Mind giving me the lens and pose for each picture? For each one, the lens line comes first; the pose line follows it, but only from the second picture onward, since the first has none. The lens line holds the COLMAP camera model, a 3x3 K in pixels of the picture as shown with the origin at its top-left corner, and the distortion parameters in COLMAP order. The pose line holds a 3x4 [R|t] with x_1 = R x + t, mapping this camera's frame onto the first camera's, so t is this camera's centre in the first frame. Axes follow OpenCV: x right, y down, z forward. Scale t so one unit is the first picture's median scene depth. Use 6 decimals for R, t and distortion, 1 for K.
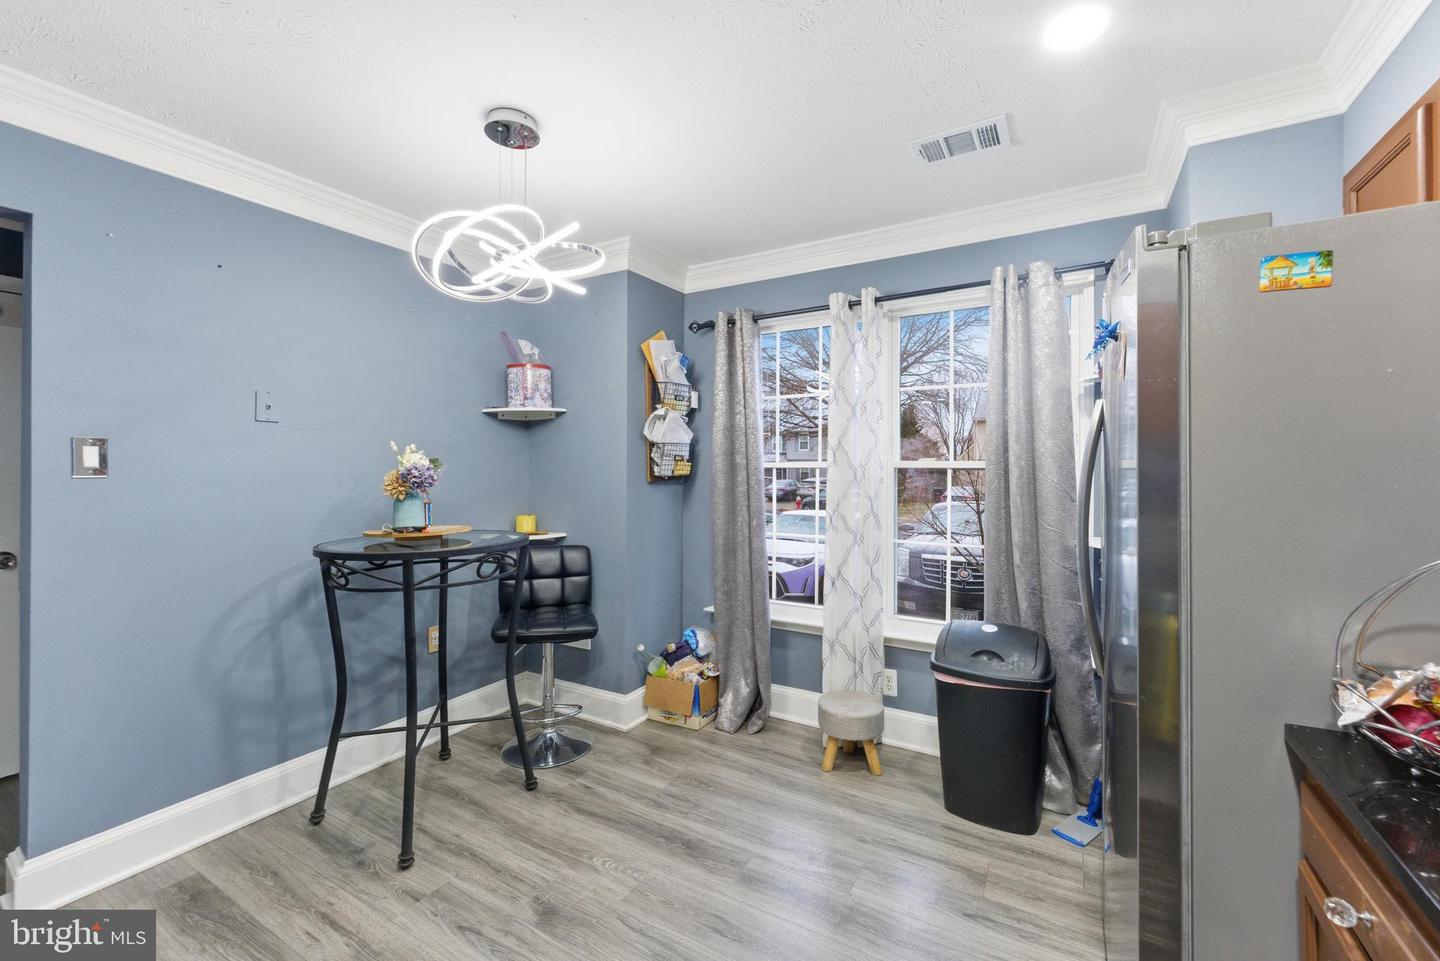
lens RADIAL K [[586.4, 0, 758.7], [0, 586.4, 463.5], [0, 0, 1]] dist [-0.000564, 0.000451]
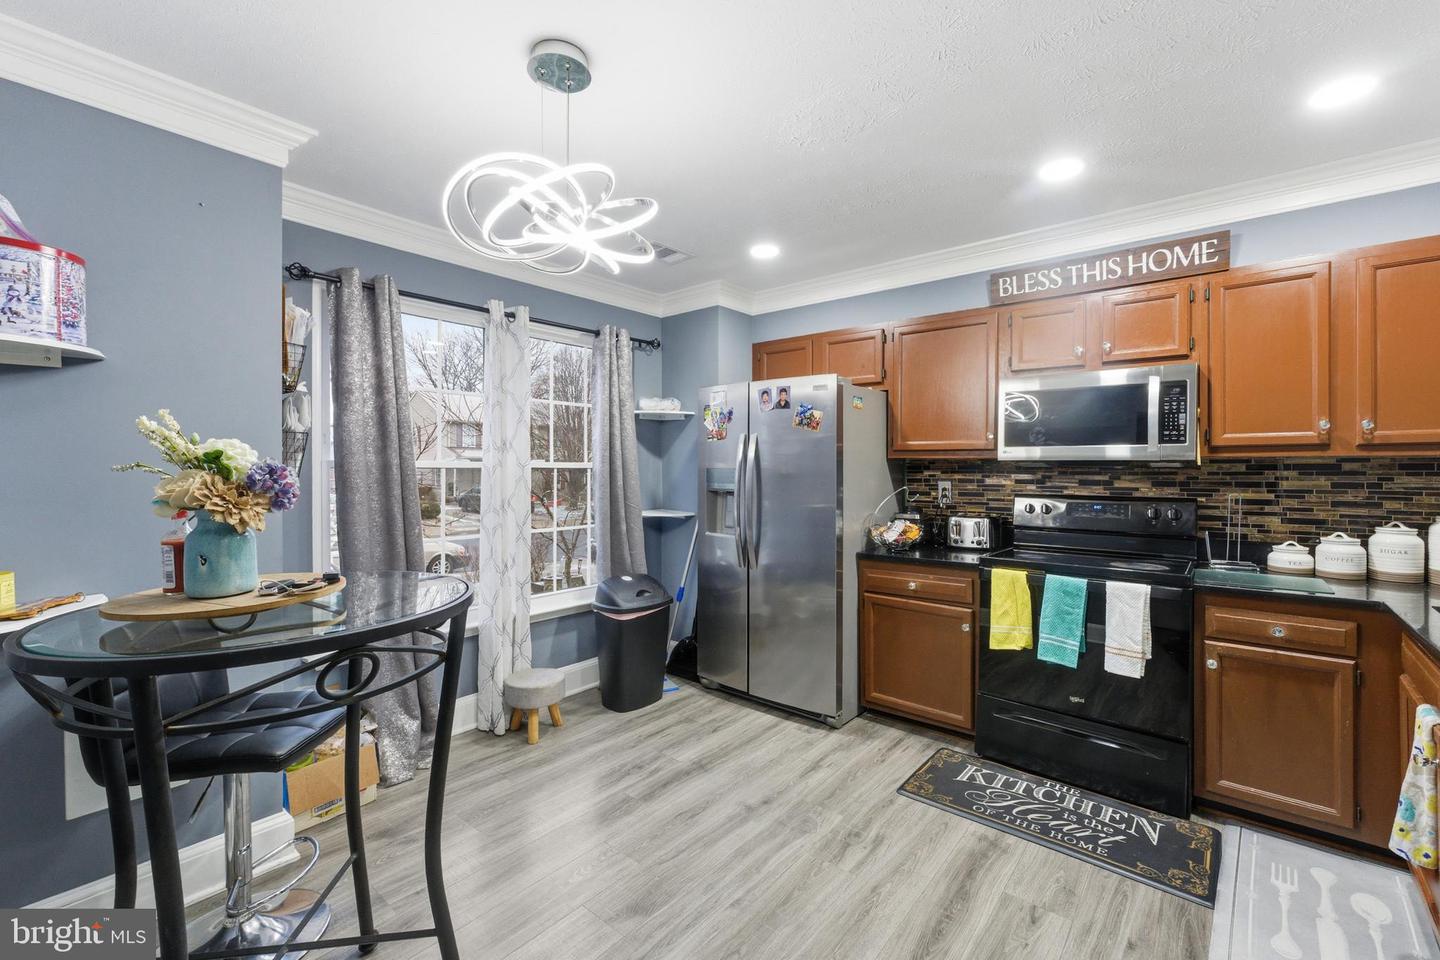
lens RADIAL K [[586.4, 0, 704.8], [0, 586.4, 469.6], [0, 0, 1]] dist [-0.000564, 0.000451]
pose [[0.211212, -0.001611, 0.977439, -0.839903], [-0.005671, 0.999980, 0.002874, 0.006278], [-0.977424, -0.006150, 0.211198, 0.433168]]
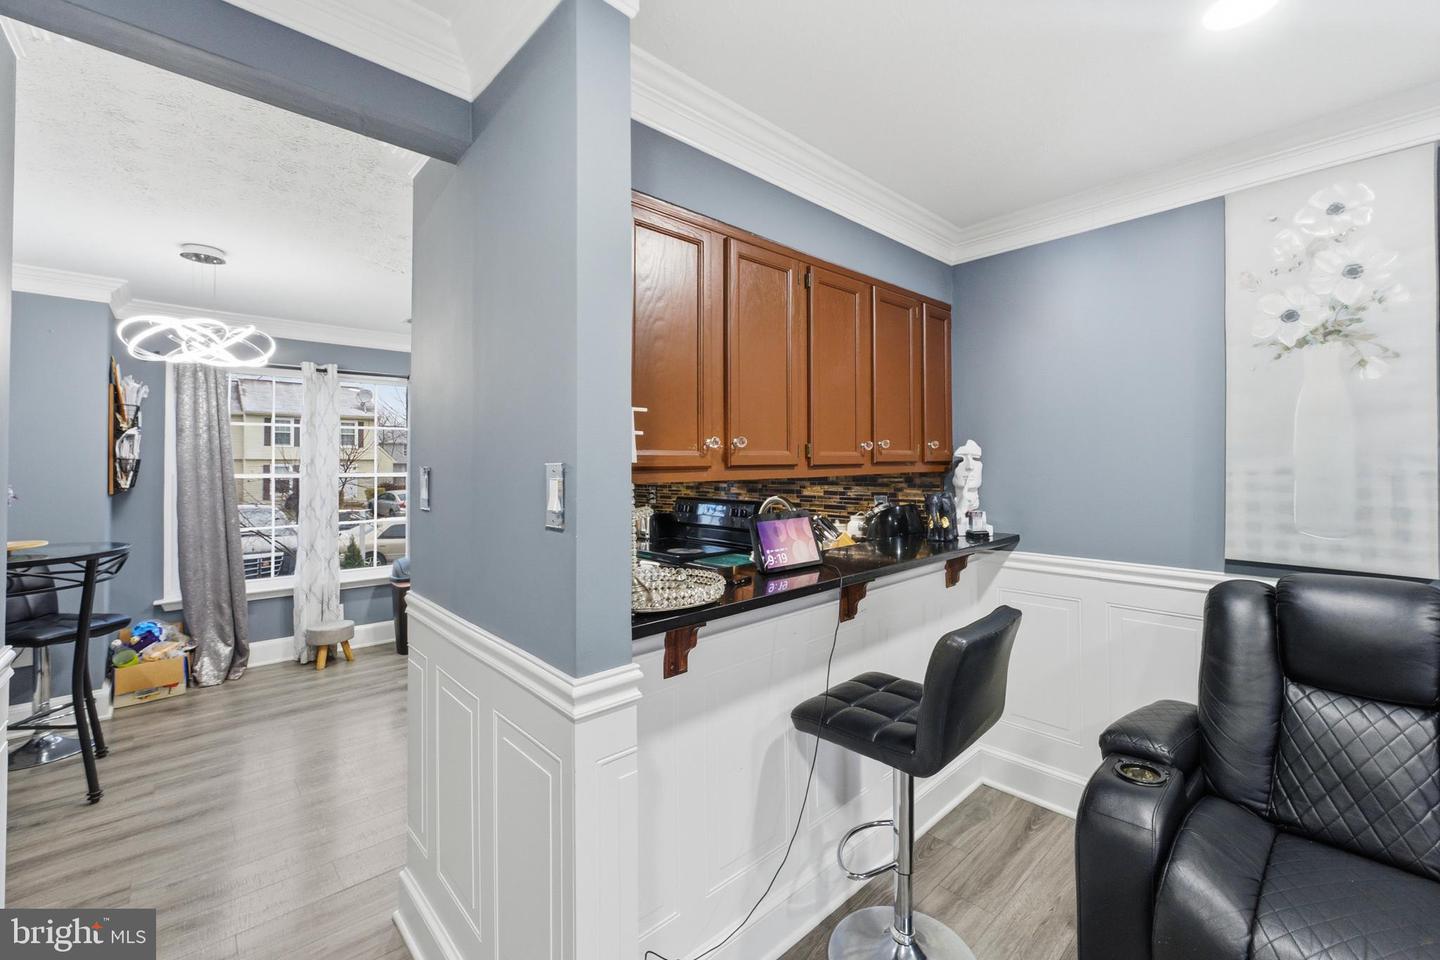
lens RADIAL K [[586.4, 0, 709.0], [0, 586.4, 458.4], [0, 0, 1]] dist [-0.000564, 0.000451]
pose [[0.335853, 0.007766, 0.941882, -0.967455], [-0.001005, 0.999968, -0.007886, -0.032358], [-0.941914, 0.001702, 0.335850, -0.486129]]
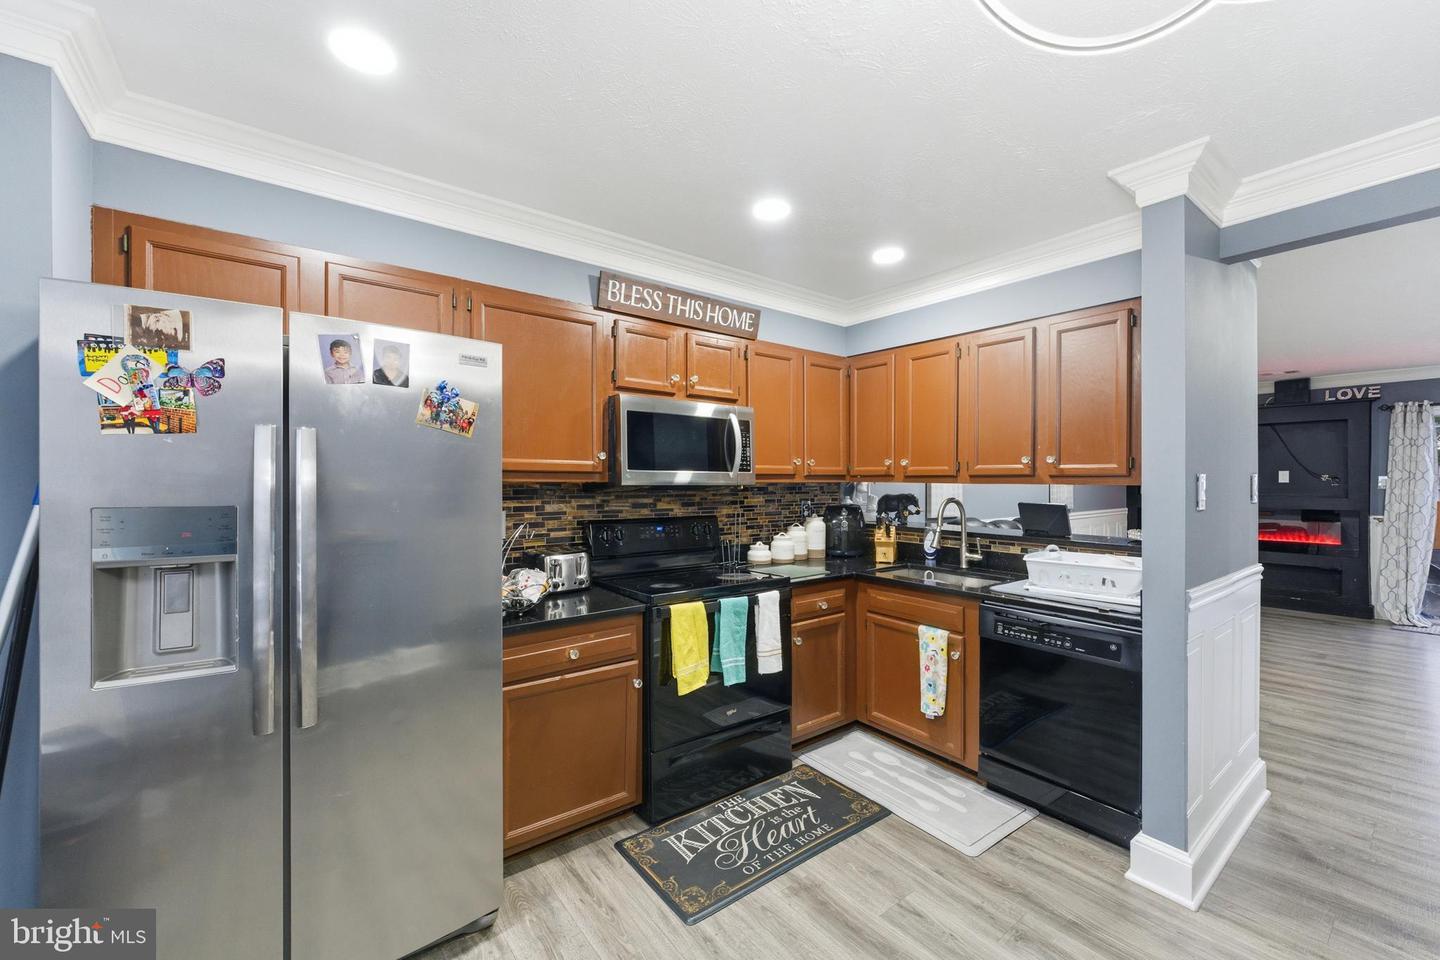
lens RADIAL K [[586.4, 0, 721.2], [0, 586.4, 483.2], [0, 0, 1]] dist [-0.000564, 0.000451]
pose [[-0.916359, 0.000672, 0.400357, -0.216638], [0.000408, 1.000000, -0.000745, -0.012483], [-0.400358, -0.000519, -0.916359, 0.936632]]
